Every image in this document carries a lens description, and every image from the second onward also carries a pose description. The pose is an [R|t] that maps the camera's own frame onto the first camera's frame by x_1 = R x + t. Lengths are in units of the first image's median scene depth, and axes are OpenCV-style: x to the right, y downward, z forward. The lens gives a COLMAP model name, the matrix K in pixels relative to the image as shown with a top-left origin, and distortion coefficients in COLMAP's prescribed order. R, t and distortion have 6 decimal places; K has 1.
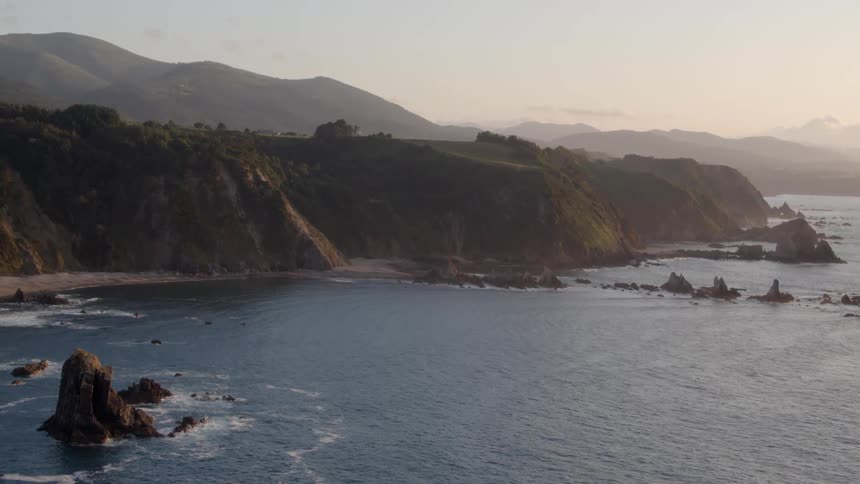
lens RADIAL K [[1506.4, 0, 428.4], [0, 1506.4, 240.2], [0, 0, 1]] dist [-0.065334, 0.000000]
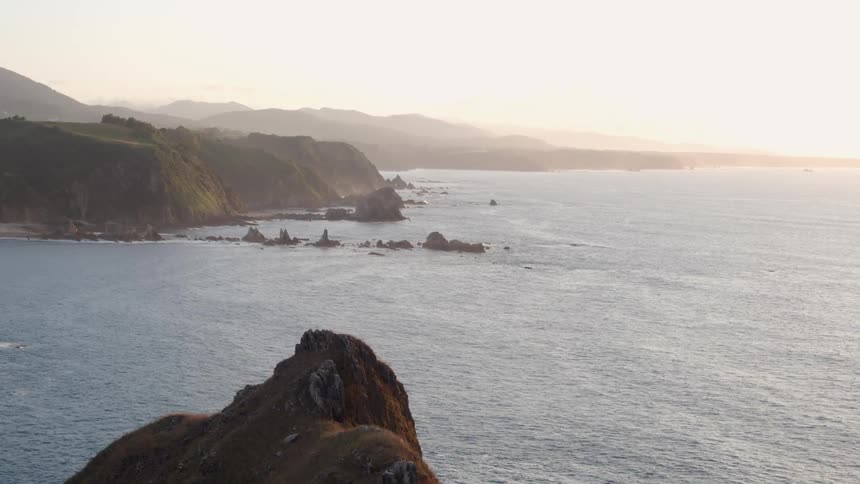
lens RADIAL K [[1506.4, 0, 432.4], [0, 1506.4, 237.5], [0, 0, 1]] dist [-0.065334, 0.000000]
pose [[0.973993, -0.020336, 0.225662, 0.026733], [0.017463, 0.999739, 0.014720, 0.014781], [-0.225902, -0.010397, 0.974095, -0.272039]]
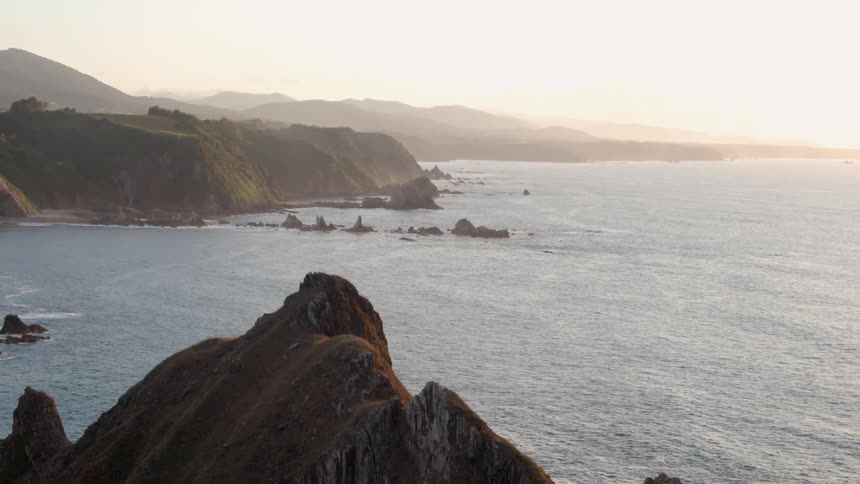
lens RADIAL K [[1506.4, 0, 426.0], [0, 1506.4, 247.8], [0, 0, 1]] dist [-0.065334, 0.000000]
pose [[0.980955, -0.019477, 0.193255, 0.023837], [0.014542, 0.999532, 0.026920, 0.017931], [-0.193689, -0.023597, 0.980779, -0.341424]]
